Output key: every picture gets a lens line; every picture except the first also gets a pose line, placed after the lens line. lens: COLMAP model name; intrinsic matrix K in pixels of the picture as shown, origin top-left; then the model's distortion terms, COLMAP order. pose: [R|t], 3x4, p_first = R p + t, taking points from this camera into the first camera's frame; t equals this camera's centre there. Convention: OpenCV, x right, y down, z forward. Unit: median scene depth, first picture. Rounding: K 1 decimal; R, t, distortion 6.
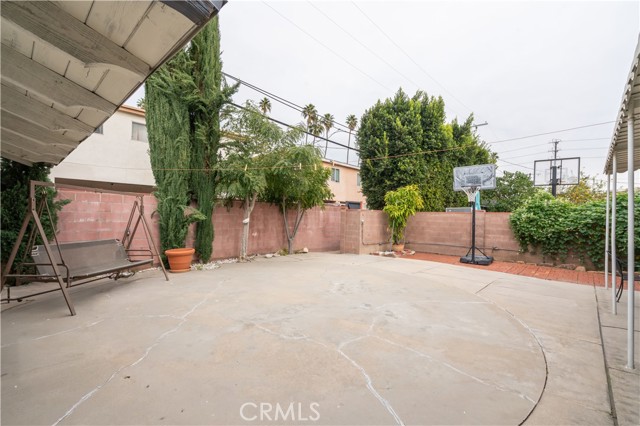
lens RADIAL K [[296.2, 0, 320.0], [0, 296.2, 213.0], [0, 0, 1]] dist [0.000461, 0.000057]
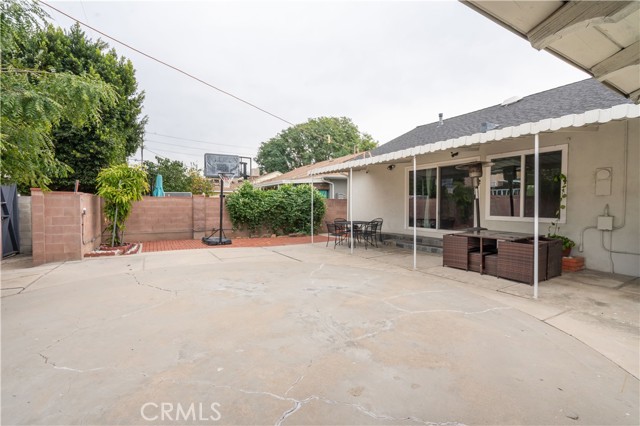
lens RADIAL K [[296.2, 0, 320.0], [0, 296.2, 213.0], [0, 0, 1]] dist [0.000461, 0.000057]
pose [[0.276519, -0.050274, 0.959693, -0.354309], [-0.006428, 0.998512, 0.054160, -0.005392], [-0.960987, -0.021145, 0.275784, 0.290754]]
